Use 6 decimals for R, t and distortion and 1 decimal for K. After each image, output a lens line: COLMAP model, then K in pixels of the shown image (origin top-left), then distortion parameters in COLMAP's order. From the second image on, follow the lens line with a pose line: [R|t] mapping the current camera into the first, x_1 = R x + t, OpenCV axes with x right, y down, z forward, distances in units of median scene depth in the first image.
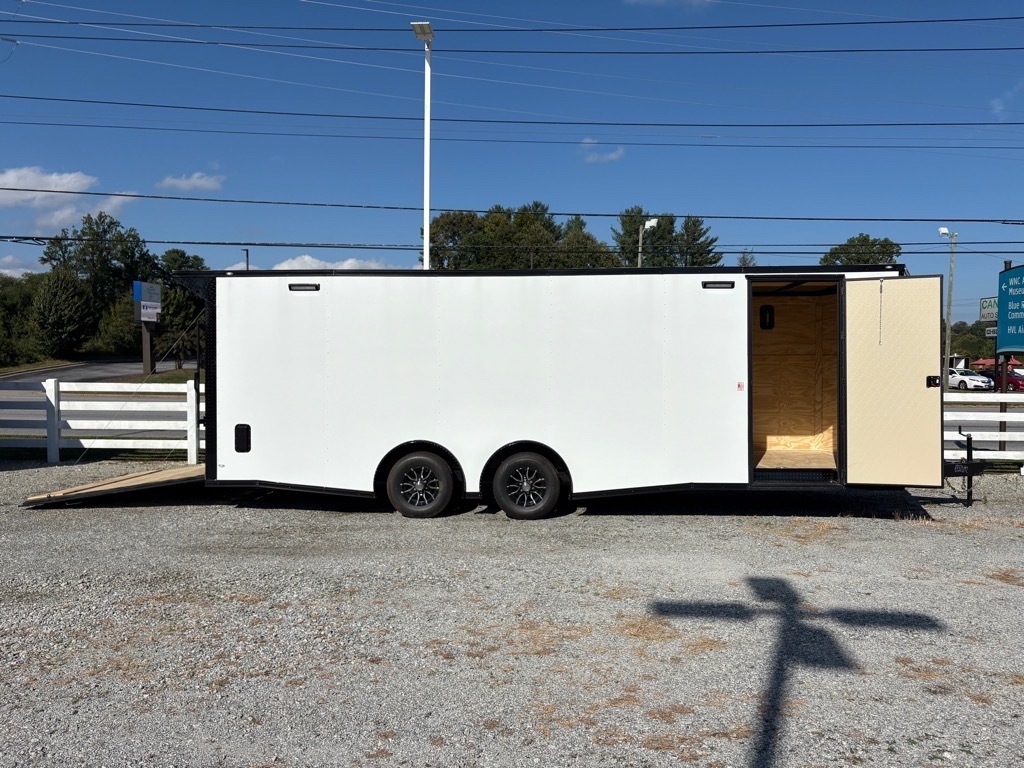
lens RADIAL K [[773.8, 0, 513.8], [0, 773.8, 379.0], [0, 0, 1]] dist [0.060906, -0.064267]
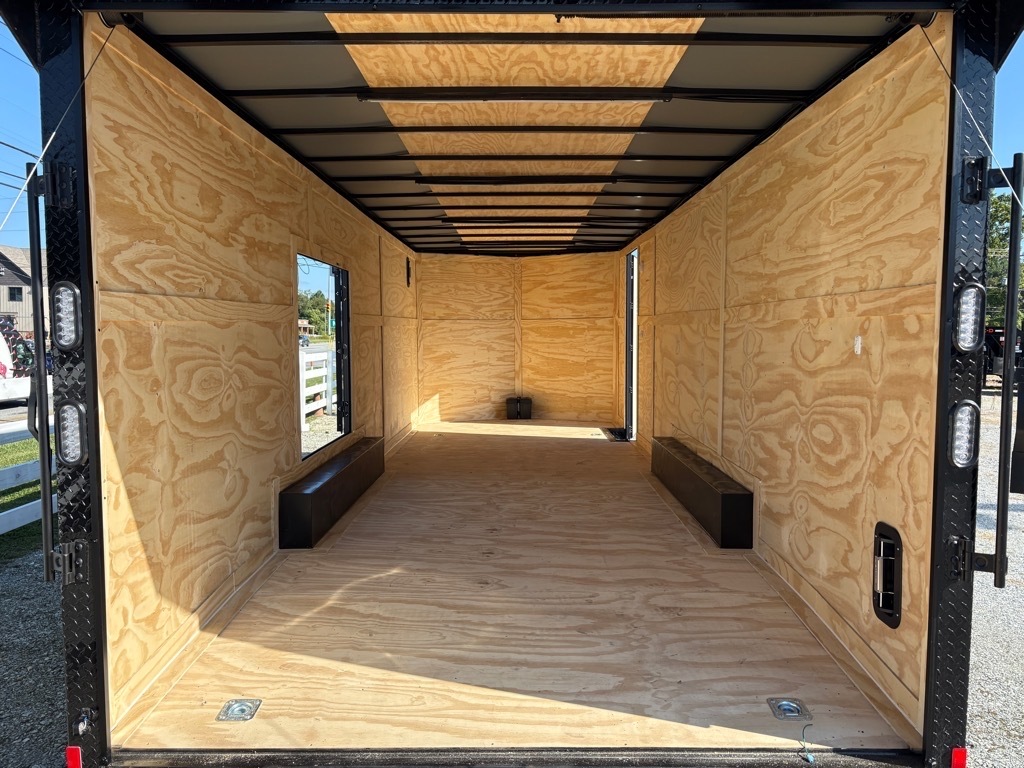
lens RADIAL K [[773.8, 0, 516.1], [0, 773.8, 383.3], [0, 0, 1]] dist [0.060906, -0.064267]
pose [[-0.055512, -0.068608, 0.996098, -0.643570], [0.006803, 0.997587, 0.069089, -0.021992], [-0.998435, 0.010612, -0.054911, 1.167915]]
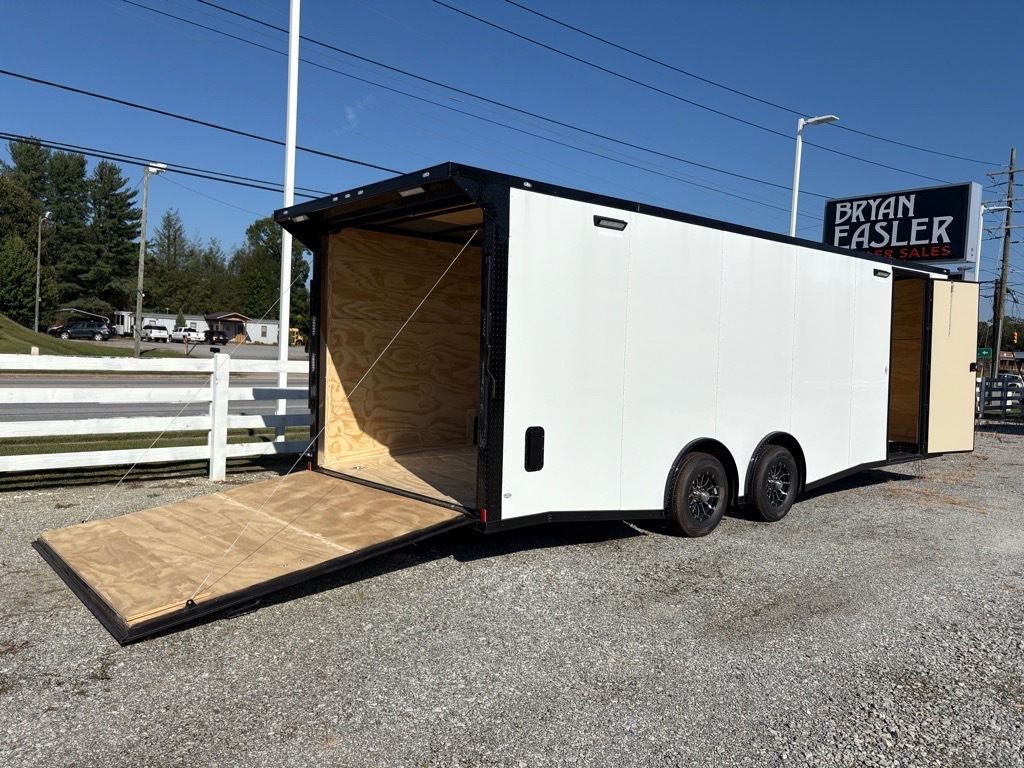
lens RADIAL K [[773.8, 0, 507.7], [0, 773.8, 384.8], [0, 0, 1]] dist [0.060906, -0.064267]
pose [[0.724960, -0.010761, 0.688707, -0.799047], [-0.020705, 0.999086, 0.037406, 0.000151], [-0.688480, -0.041378, 0.724074, 0.559309]]
